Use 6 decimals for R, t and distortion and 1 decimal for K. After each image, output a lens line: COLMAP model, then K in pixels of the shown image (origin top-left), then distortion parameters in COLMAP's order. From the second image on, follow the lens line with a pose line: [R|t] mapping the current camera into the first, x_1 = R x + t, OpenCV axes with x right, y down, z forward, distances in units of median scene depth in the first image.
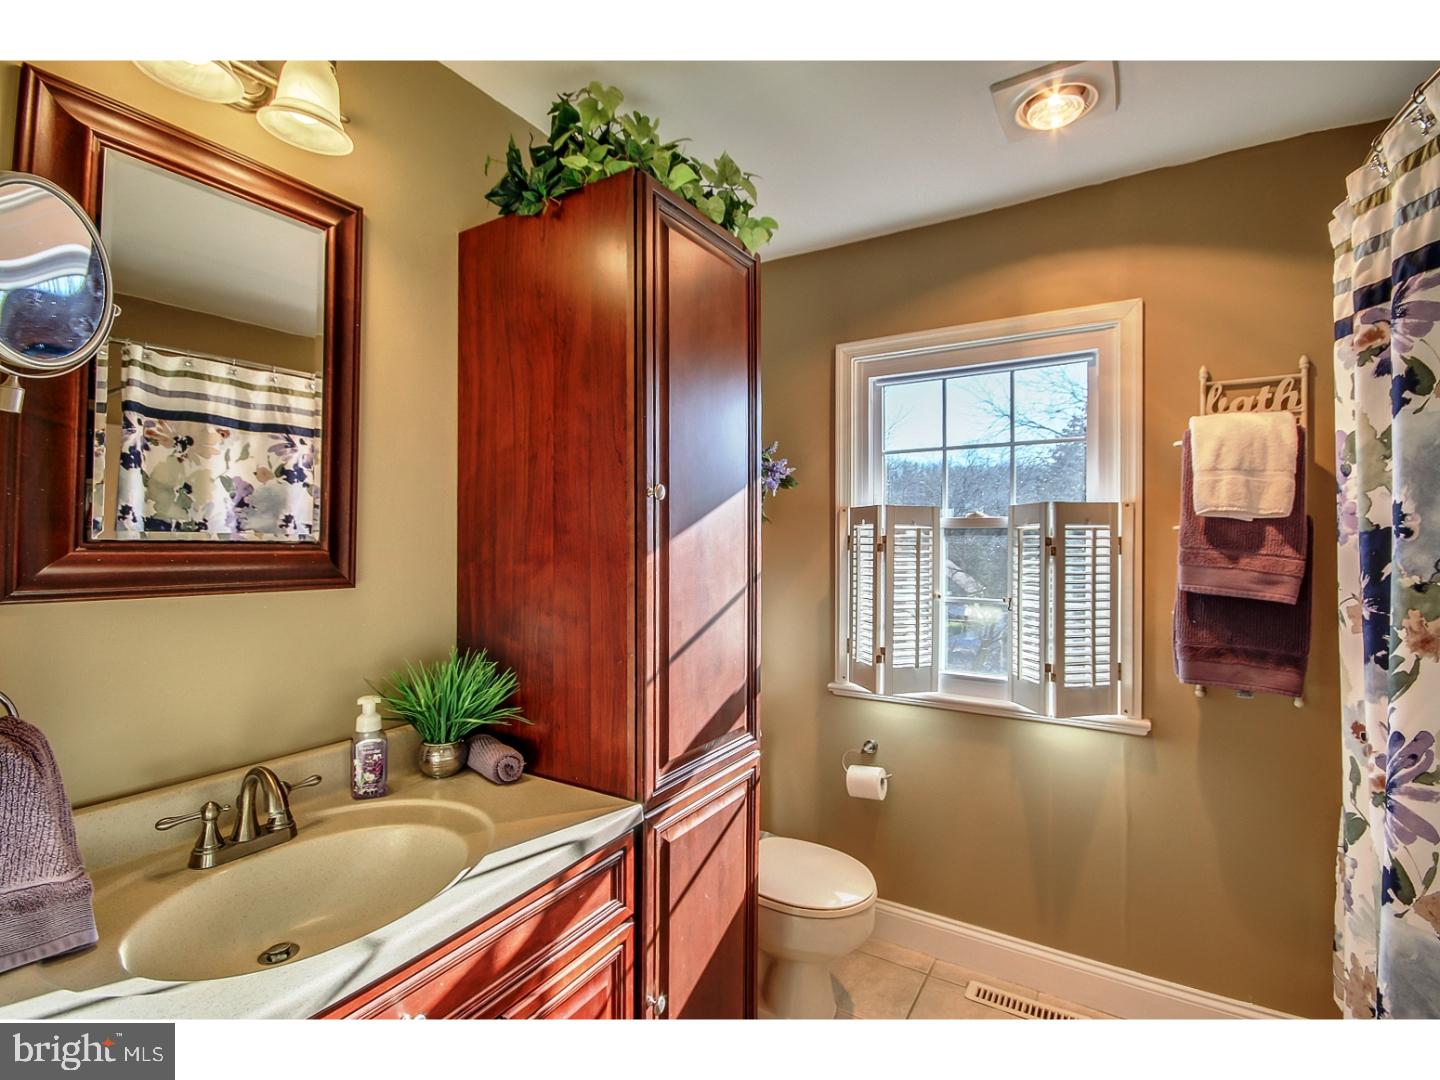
lens RADIAL K [[675.4, 0, 716.3], [0, 675.4, 546.3], [0, 0, 1]] dist [-0.000926, -0.000199]
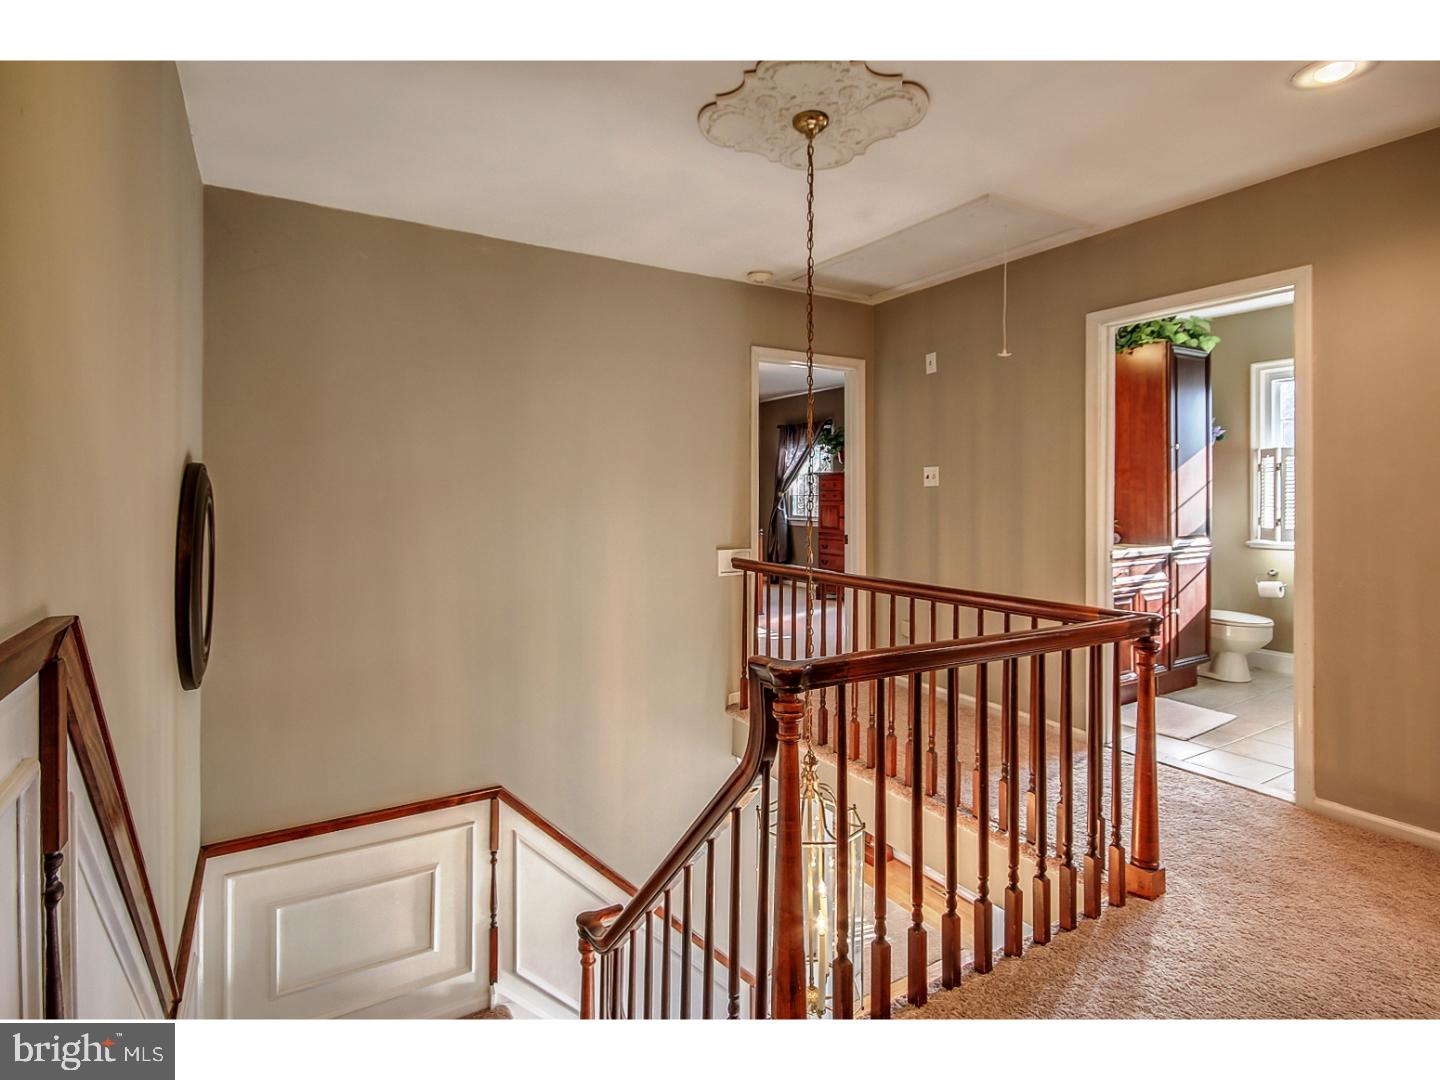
lens RADIAL K [[725.2, 0, 721.9], [0, 725.2, 491.3], [0, 0, 1]] dist [0.026963, 0.000093]
pose [[0.897546, -0.002591, -0.440913, -0.274395], [-0.000009, 0.999983, -0.005895, 0.081478], [0.440921, 0.005296, 0.897530, -1.685065]]
